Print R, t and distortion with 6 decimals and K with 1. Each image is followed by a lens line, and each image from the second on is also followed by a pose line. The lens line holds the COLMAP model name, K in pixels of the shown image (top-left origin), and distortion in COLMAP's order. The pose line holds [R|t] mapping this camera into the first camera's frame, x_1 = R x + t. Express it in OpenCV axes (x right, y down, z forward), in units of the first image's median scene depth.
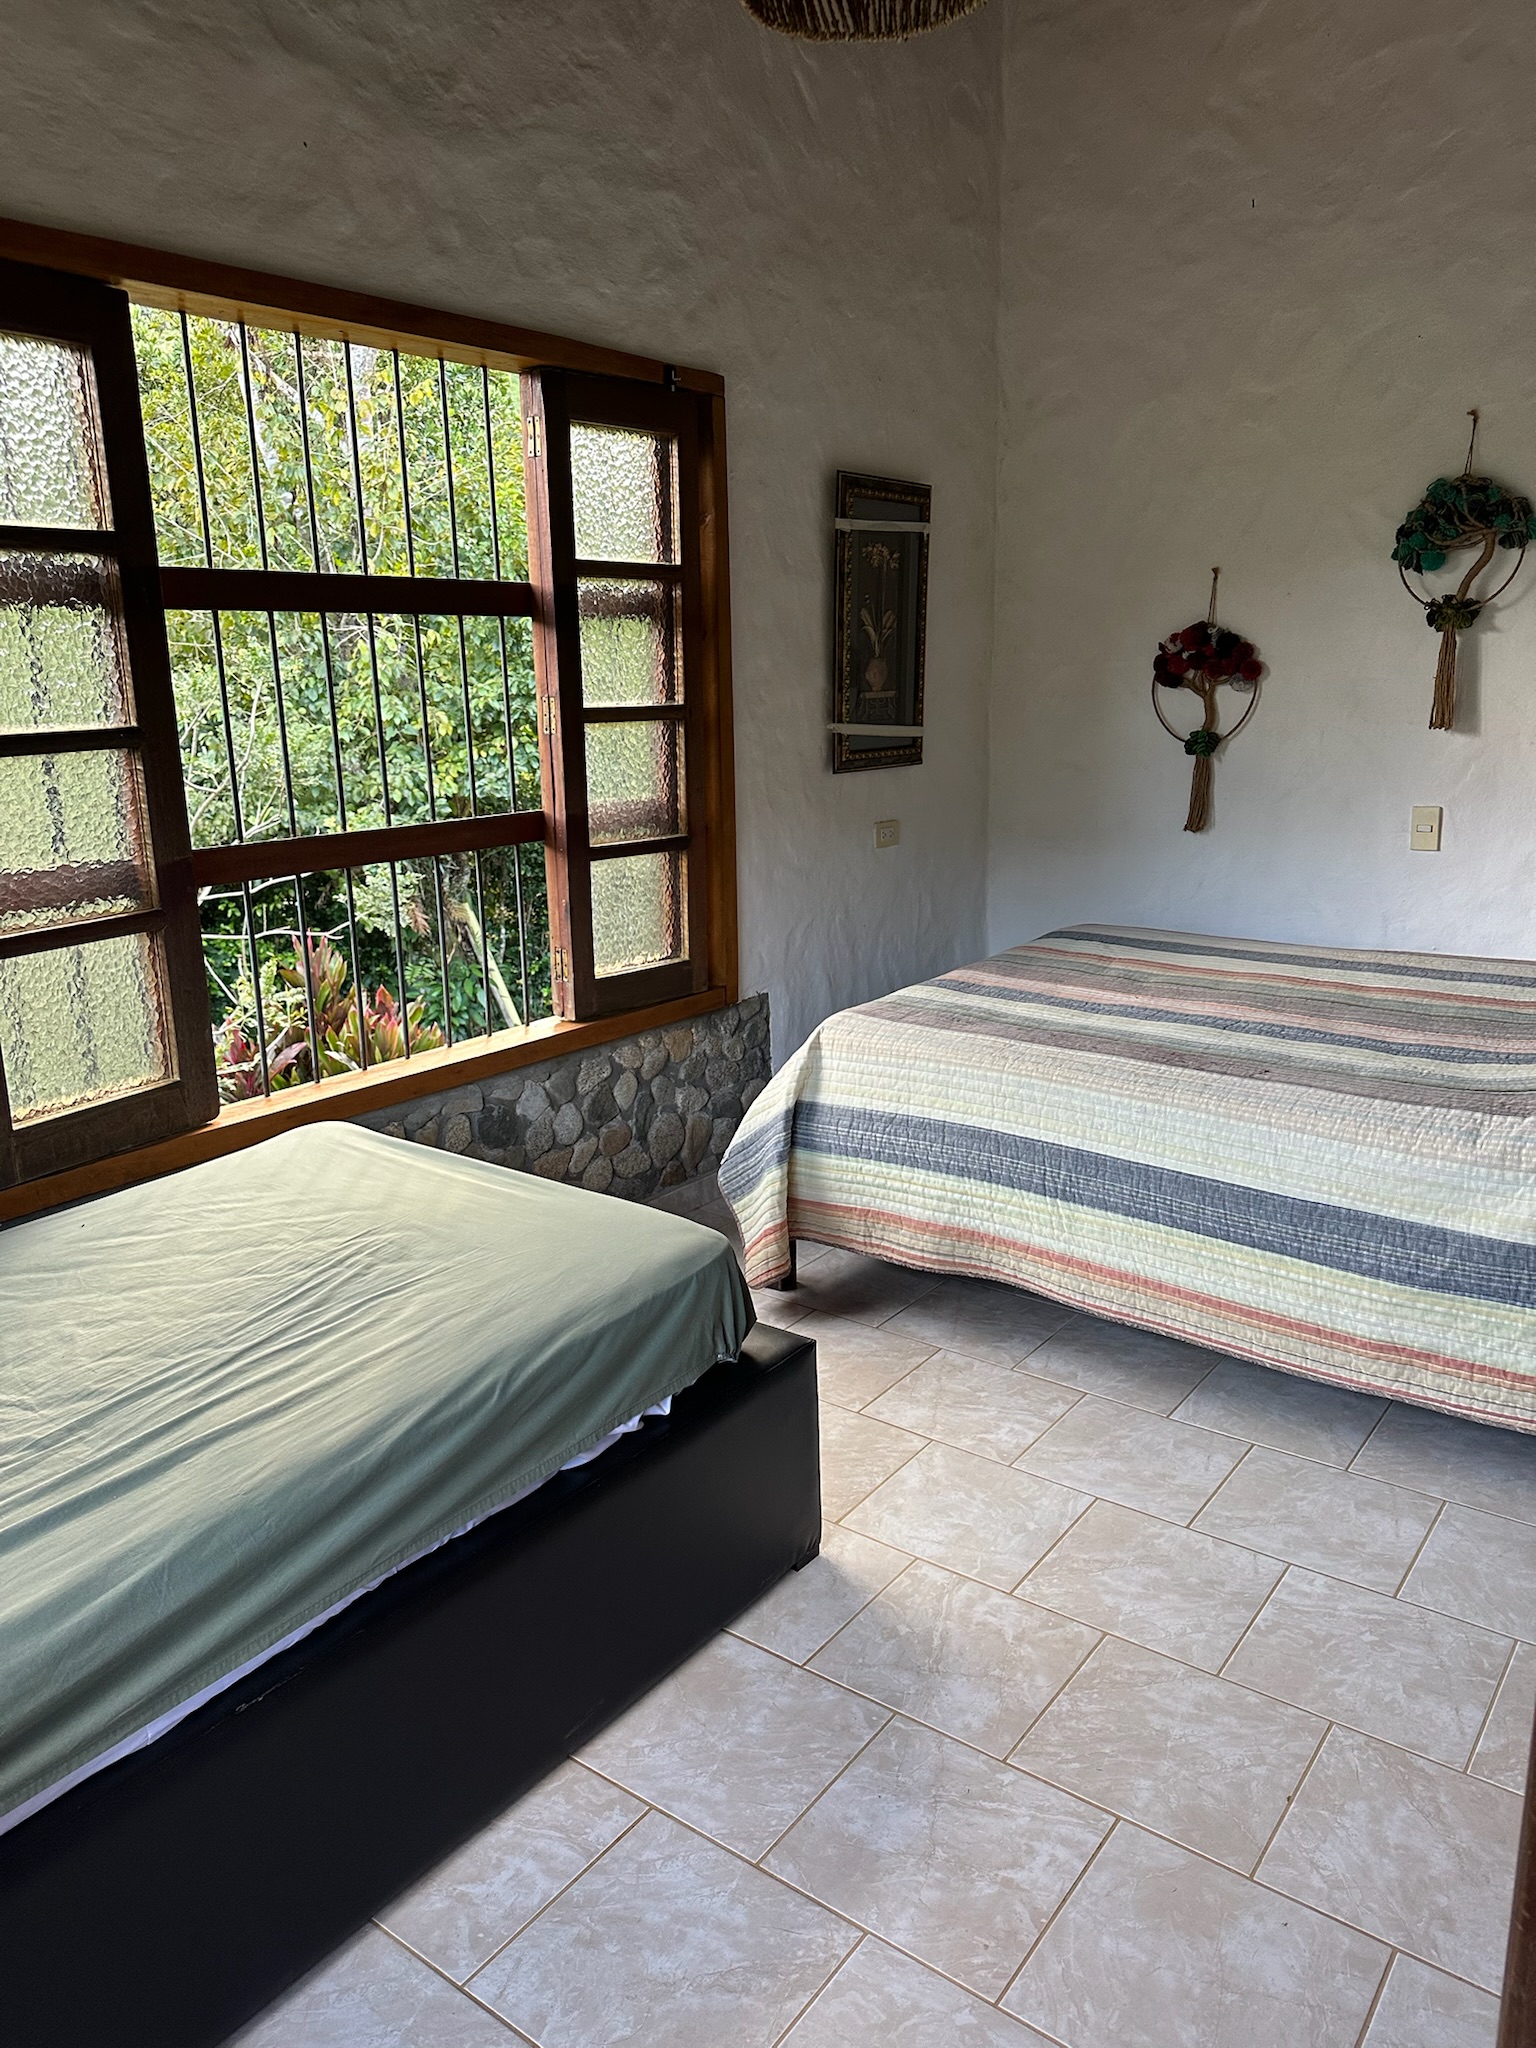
lens RADIAL K [[1468.2, 0, 767.4], [0, 1468.2, 1040.7], [0, 0, 1]] dist [0.055504, -0.068510]
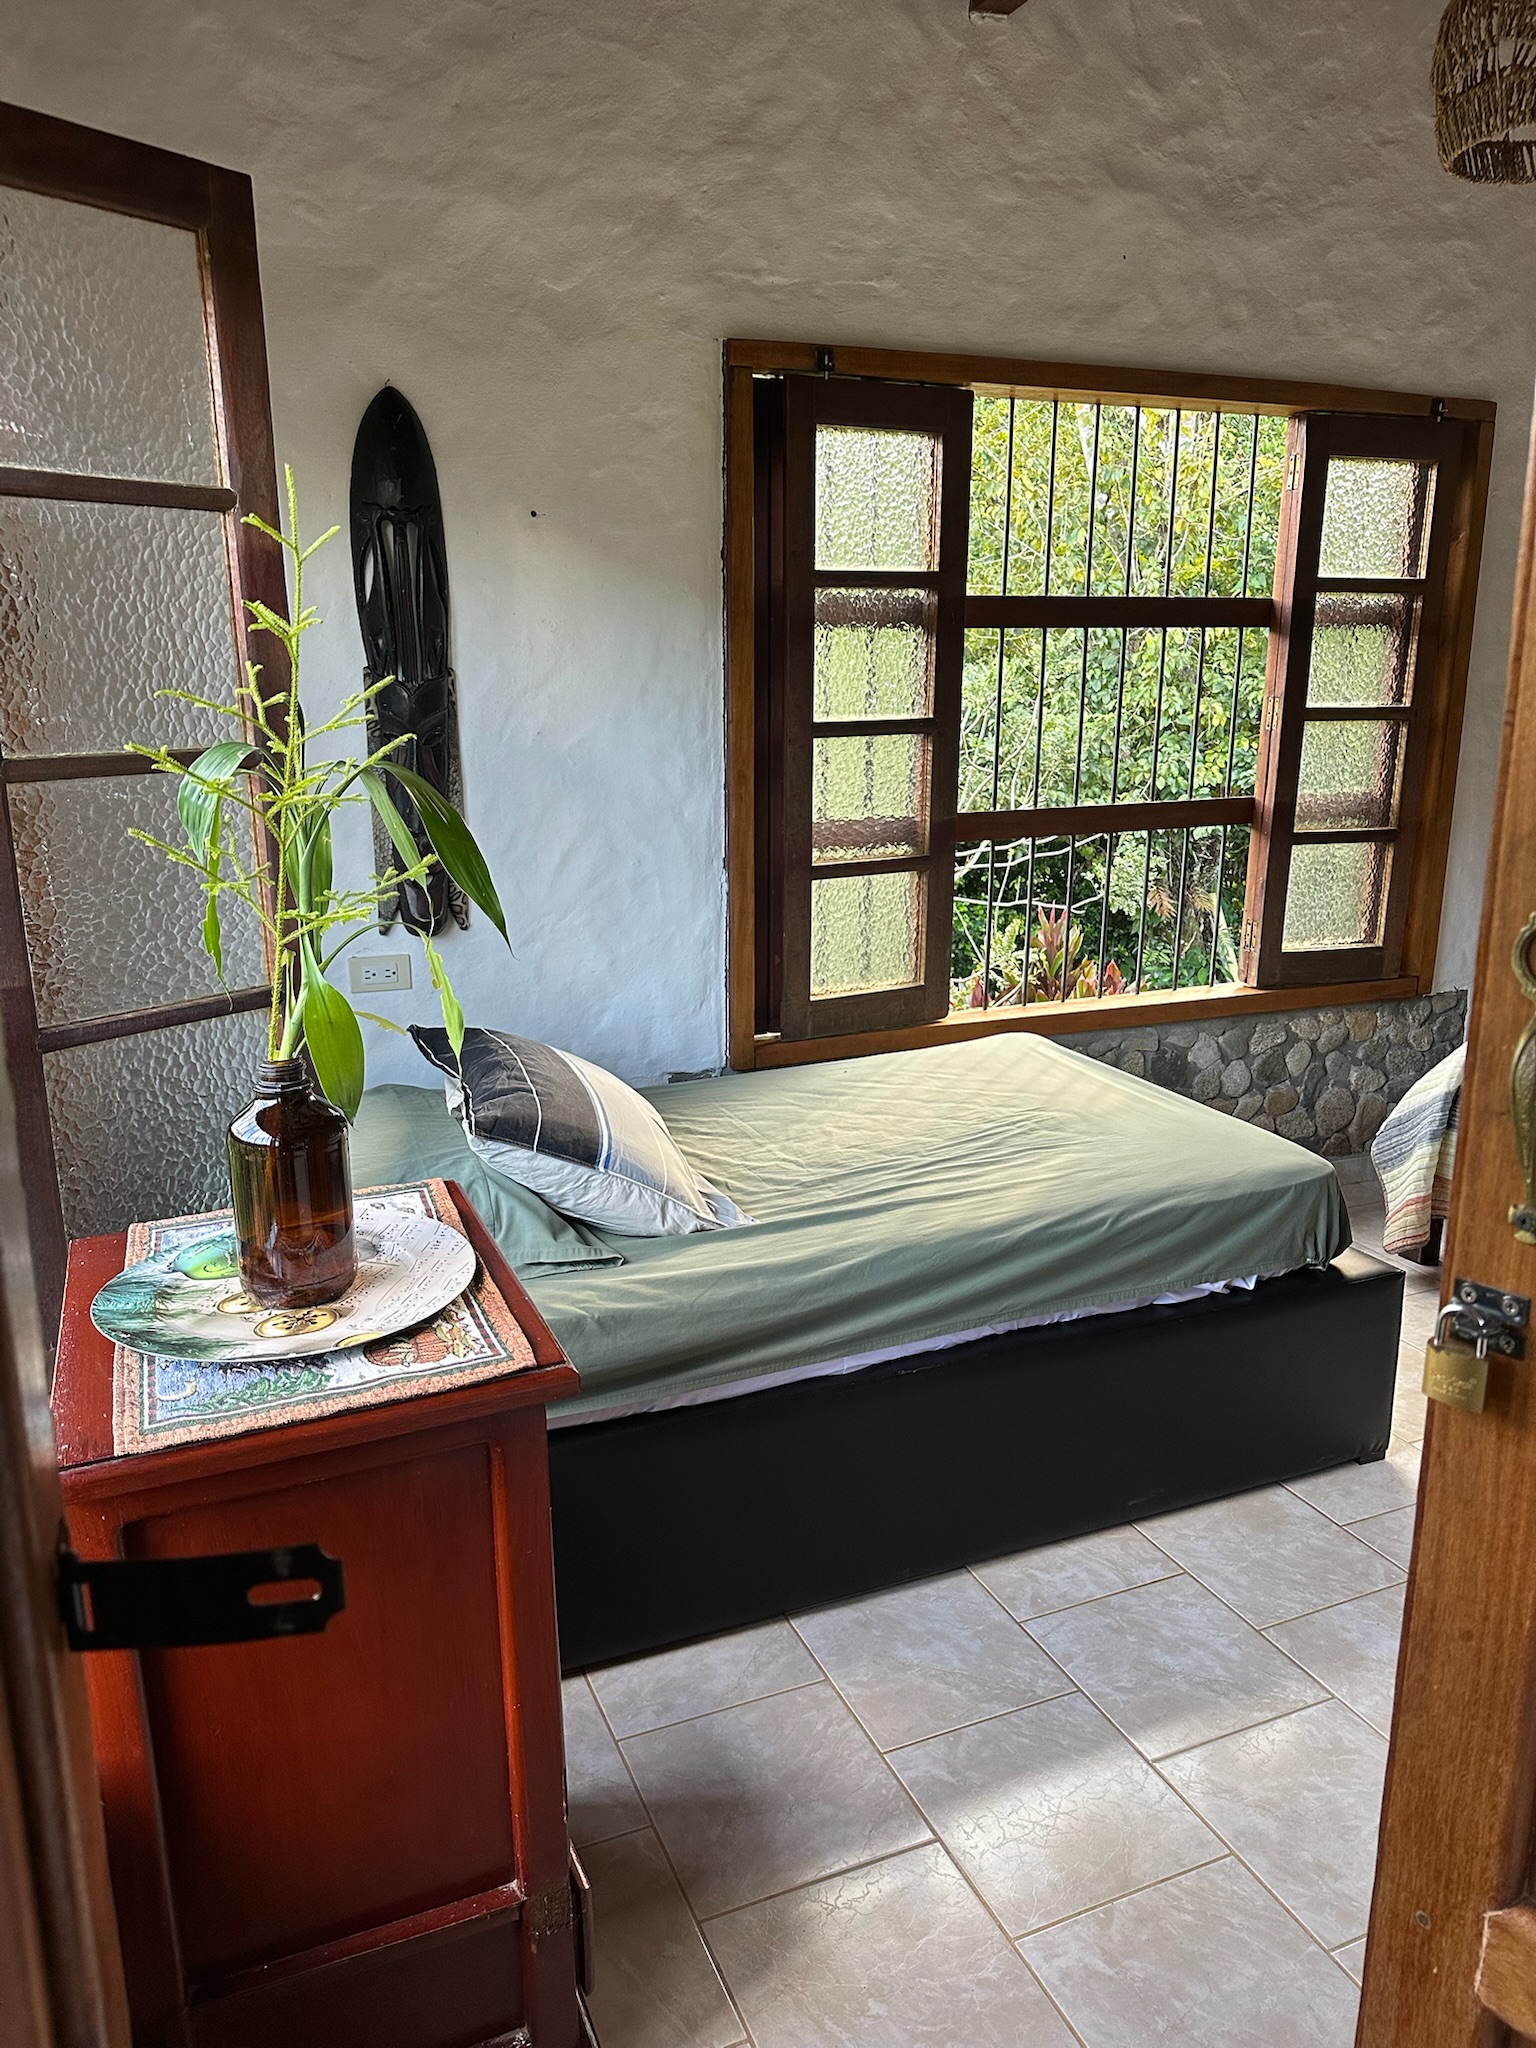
lens RADIAL K [[1451.4, 0, 760.7], [0, 1451.4, 1031.0], [0, 0, 1]] dist [0.107631, -0.146592]
pose [[0.870445, 0.138254, -0.472453, 0.084322], [-0.137056, 0.989866, 0.037152, 0.033902], [0.472801, 0.032413, 0.880573, -0.187602]]
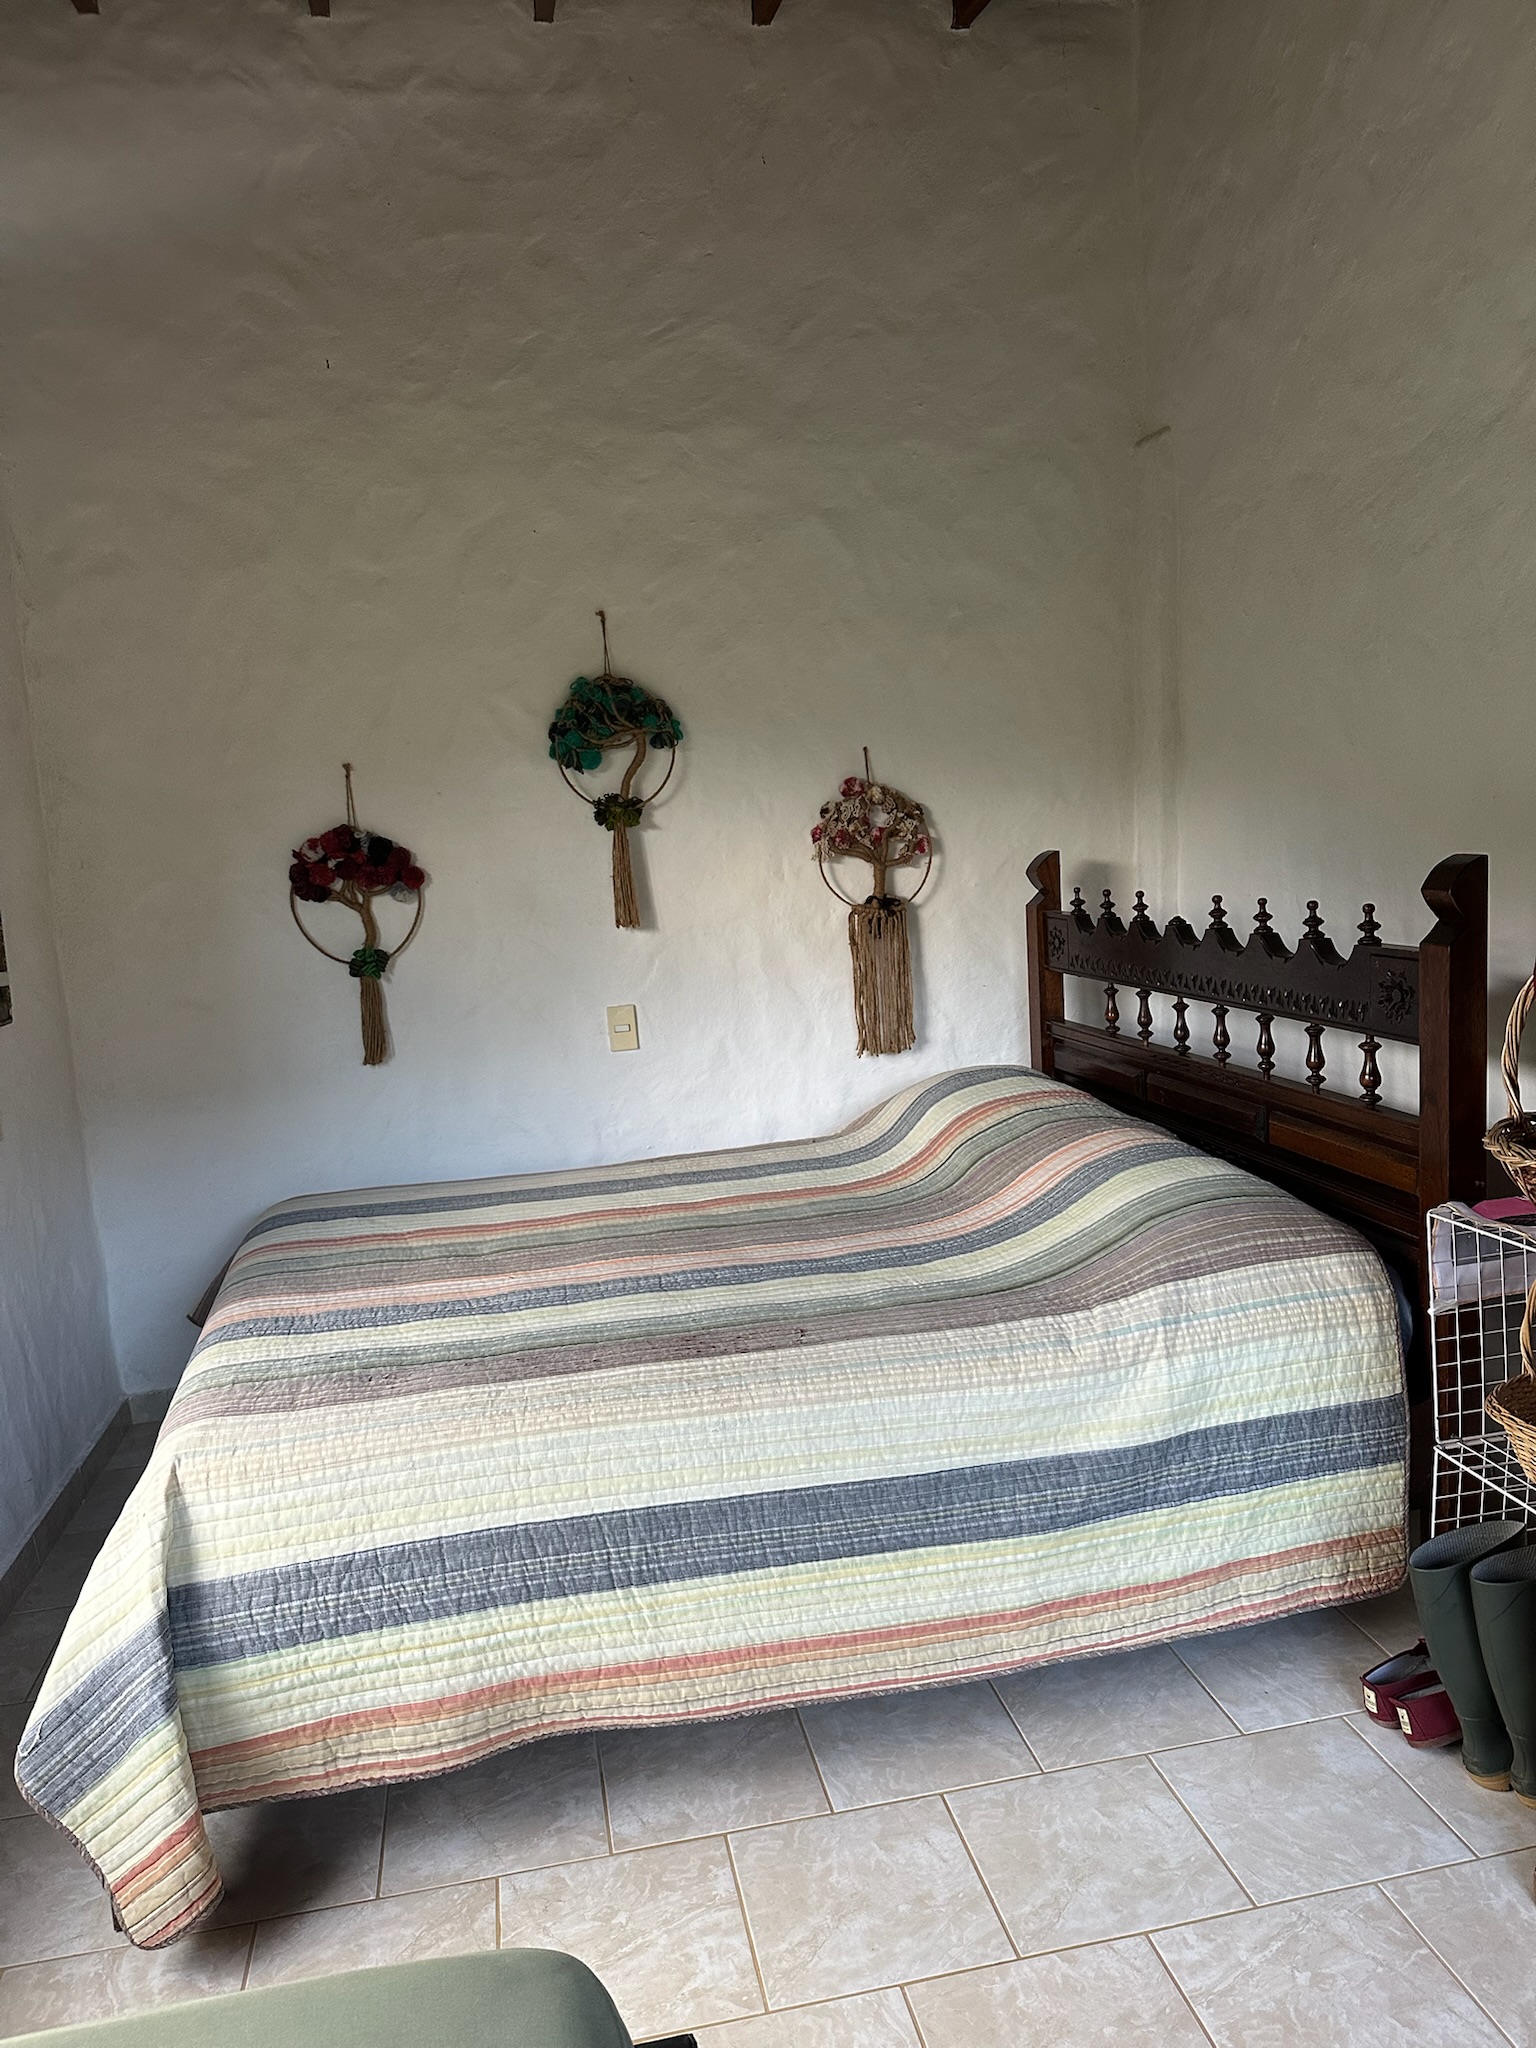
lens RADIAL K [[1391.0, 0, 764.4], [0, 1391.0, 1055.1], [0, 0, 1]] dist [0.052211, -0.080882]
pose [[0.672945, -0.132894, 0.727657, -0.215893], [0.225800, 0.973681, -0.030995, -0.106346], [-0.704386, 0.185163, 0.685241, 0.432709]]
